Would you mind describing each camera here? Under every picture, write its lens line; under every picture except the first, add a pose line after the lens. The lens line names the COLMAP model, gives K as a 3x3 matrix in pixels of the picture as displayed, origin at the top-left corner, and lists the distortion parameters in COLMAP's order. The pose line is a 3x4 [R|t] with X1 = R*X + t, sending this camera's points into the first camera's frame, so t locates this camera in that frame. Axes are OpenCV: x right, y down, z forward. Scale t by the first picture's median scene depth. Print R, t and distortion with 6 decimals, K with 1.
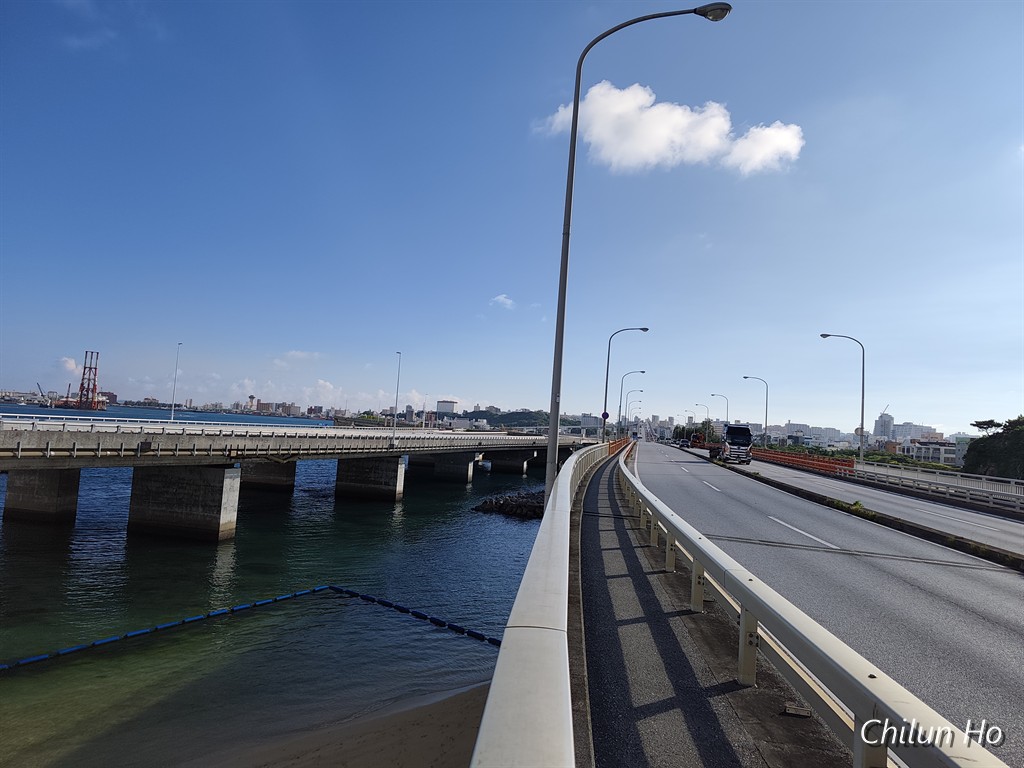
lens RADIAL K [[693.5, 0, 511.8], [0, 693.5, 386.5], [0, 0, 1]] dist [0.005639, 0.002150]
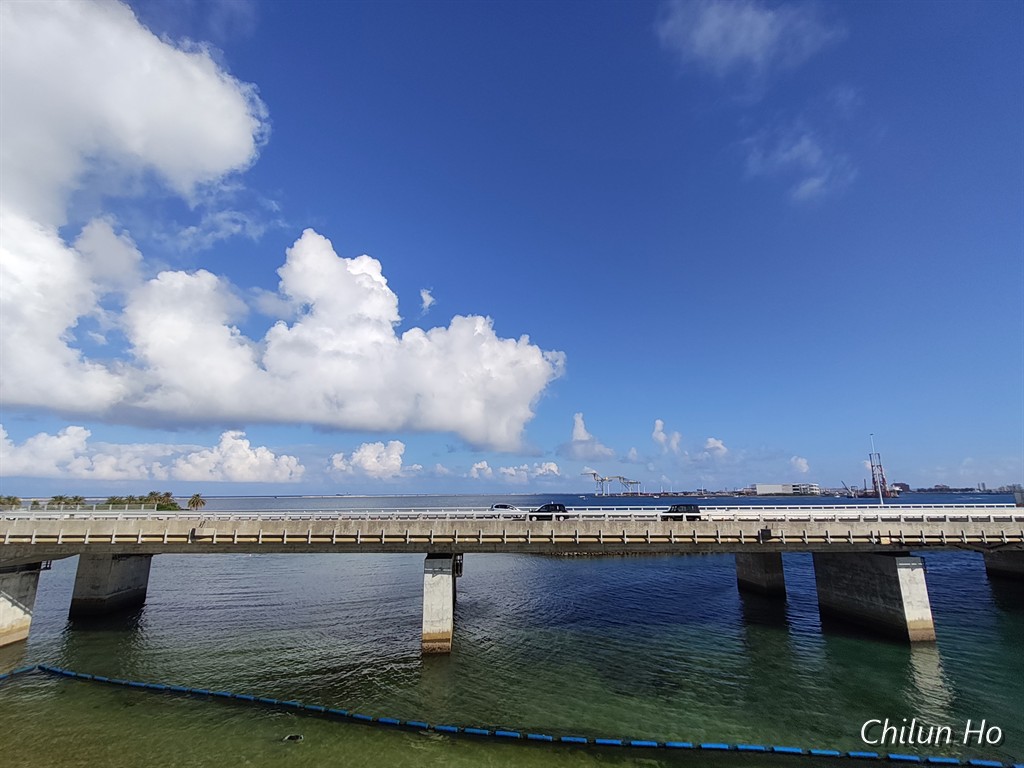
lens RADIAL K [[470.2, 0, 514.1], [0, 470.2, 385.3], [0, 0, 1]] dist [-0.000171, 0.001095]
pose [[0.354368, -0.274196, -0.894002, 0.033812], [0.085475, 0.961539, -0.261029, 0.017363], [0.931191, 0.016086, 0.364175, 0.282870]]
